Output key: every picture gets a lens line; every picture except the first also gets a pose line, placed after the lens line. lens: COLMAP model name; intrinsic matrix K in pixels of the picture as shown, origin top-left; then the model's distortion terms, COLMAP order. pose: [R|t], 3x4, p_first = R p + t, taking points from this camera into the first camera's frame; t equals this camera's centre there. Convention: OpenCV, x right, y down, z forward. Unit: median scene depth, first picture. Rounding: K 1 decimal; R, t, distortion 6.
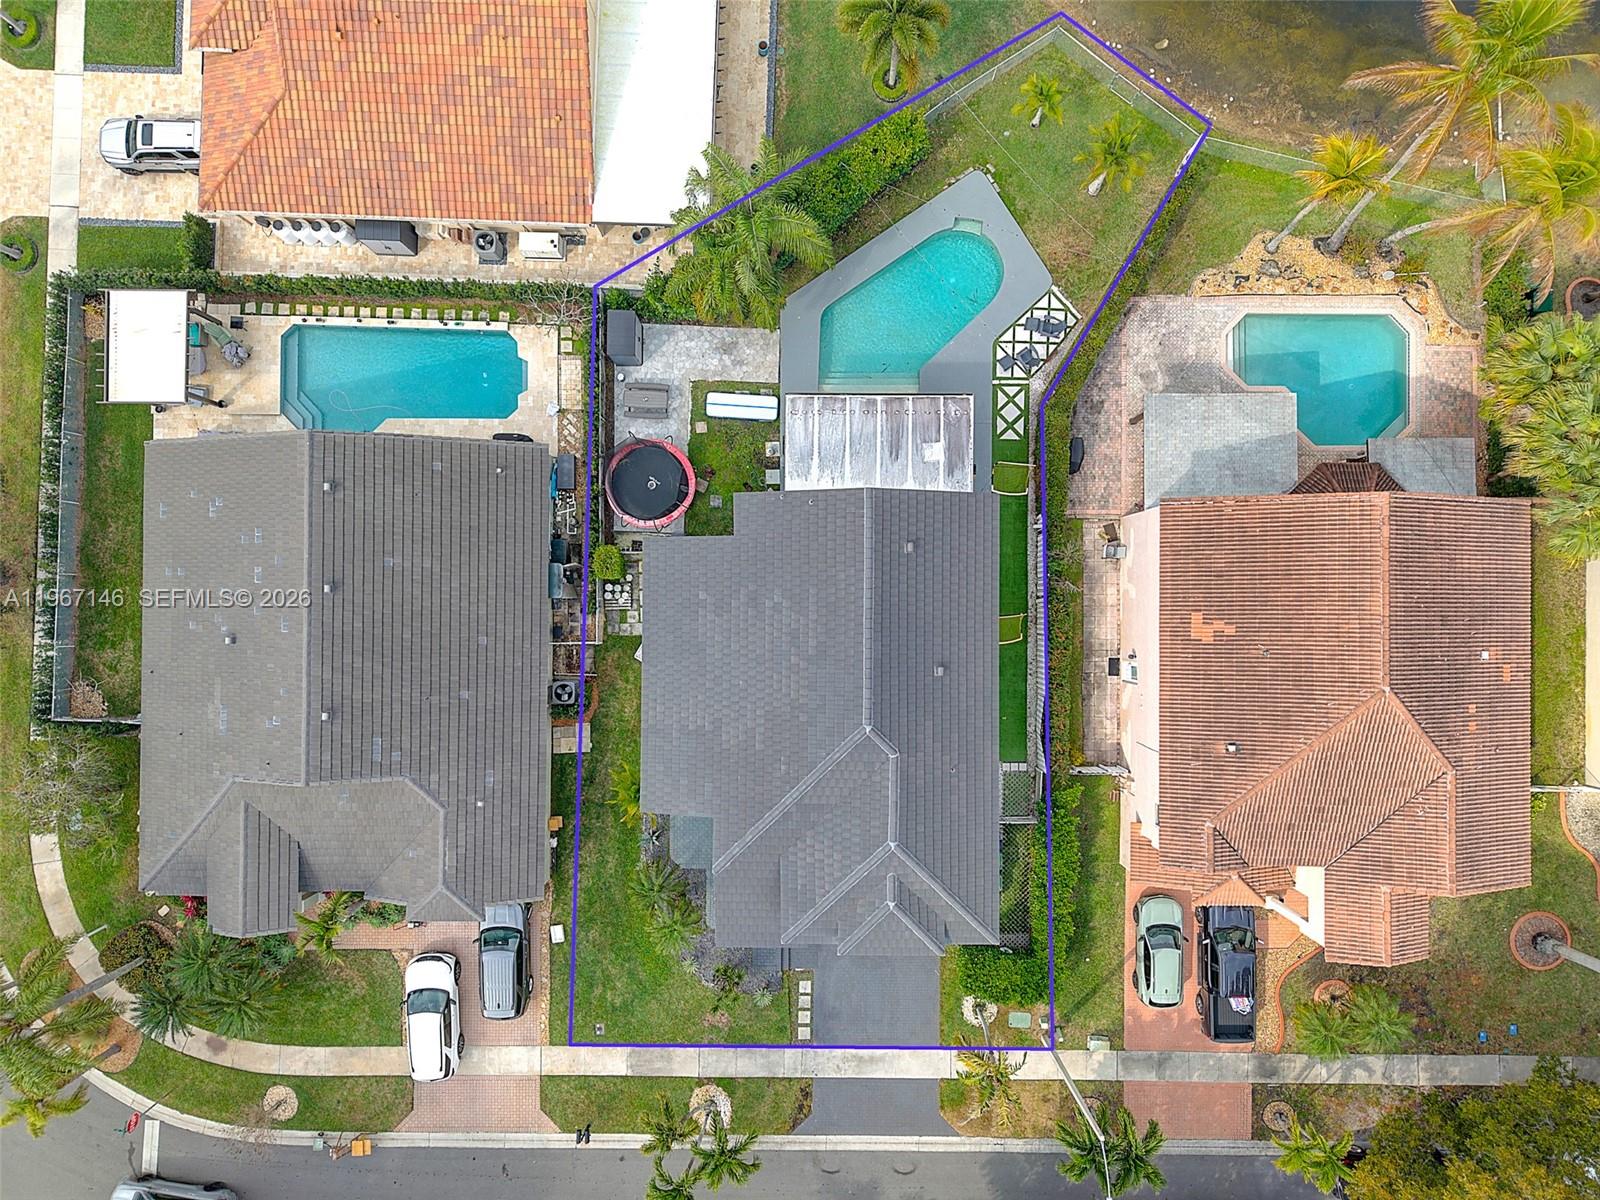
lens RADIAL K [[1070.4, 0, 805.0], [0, 1070.4, 595.3], [0, 0, 1]] dist [0.021347, -0.020994]
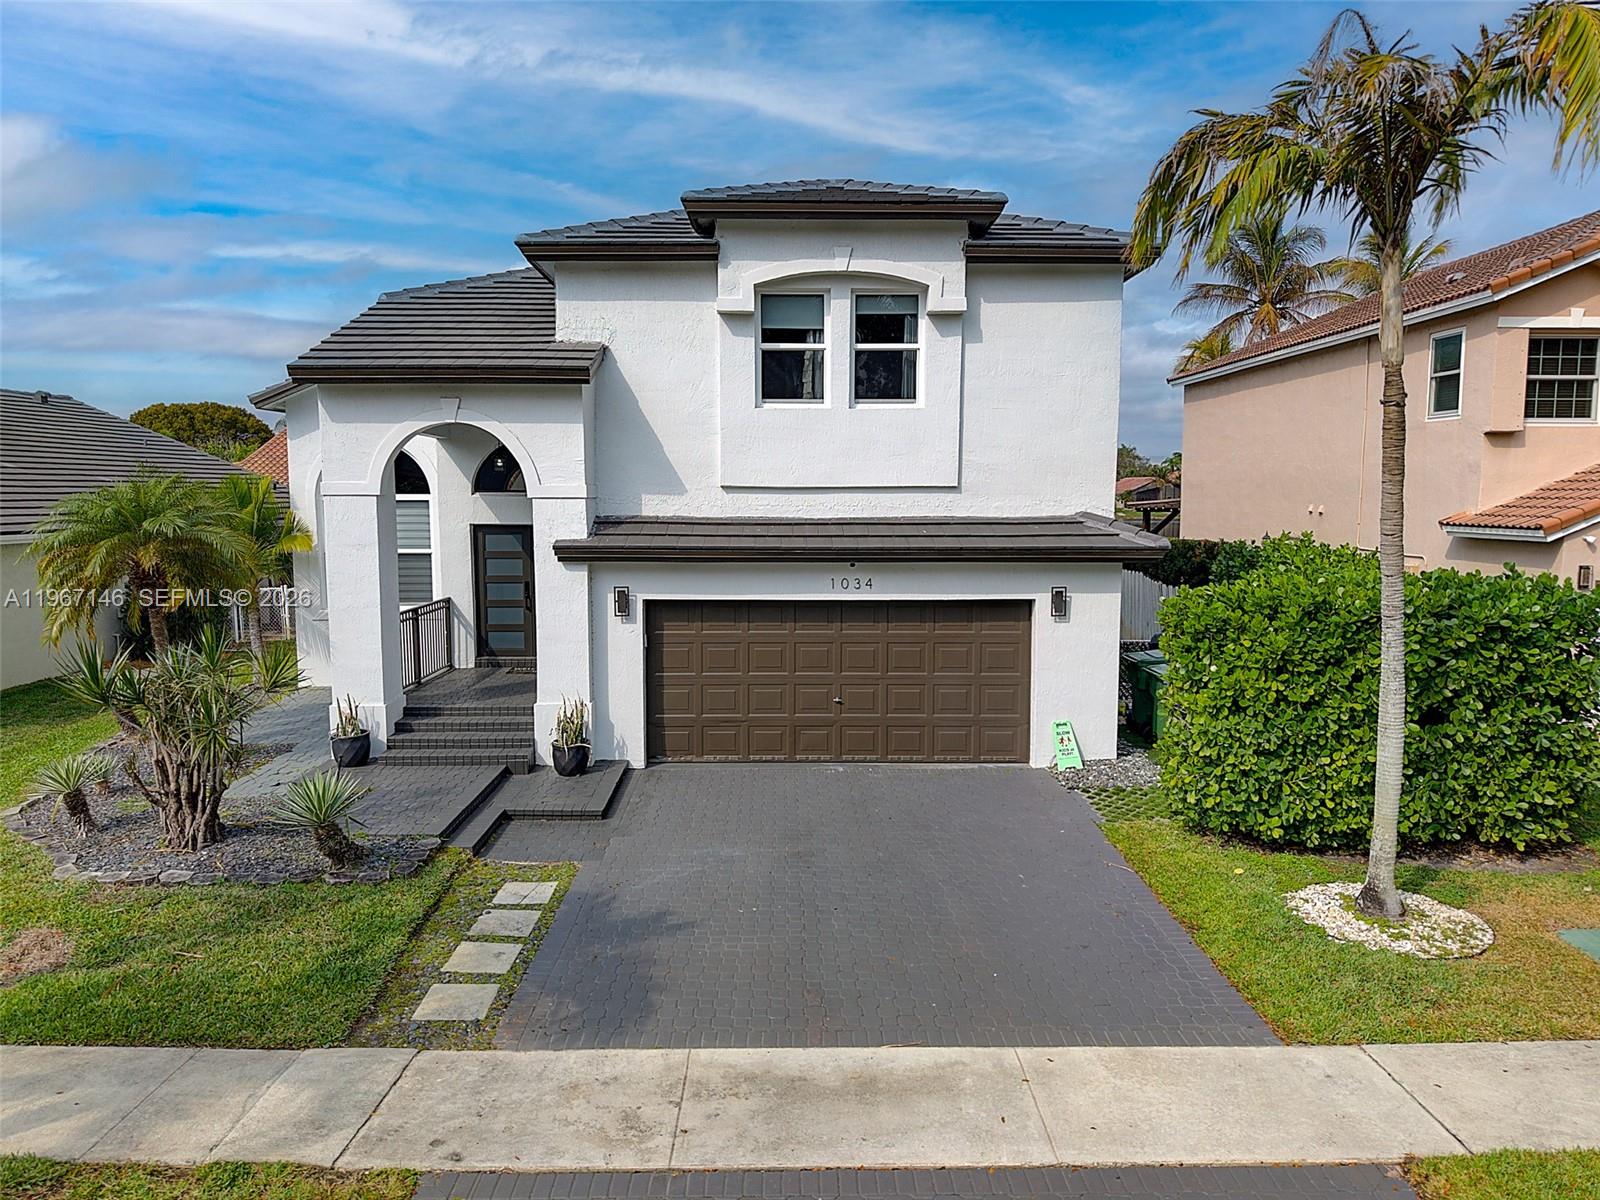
lens RADIAL K [[1070.4, 0, 803.3], [0, 1070.4, 600.7], [0, 0, 1]] dist [0.021347, -0.020994]
pose [[0.999667, 0.000070, 0.025790, 0.049771], [0.025624, 0.110619, -0.993533, 0.572746], [-0.002922, 0.993863, 0.110580, 0.920028]]
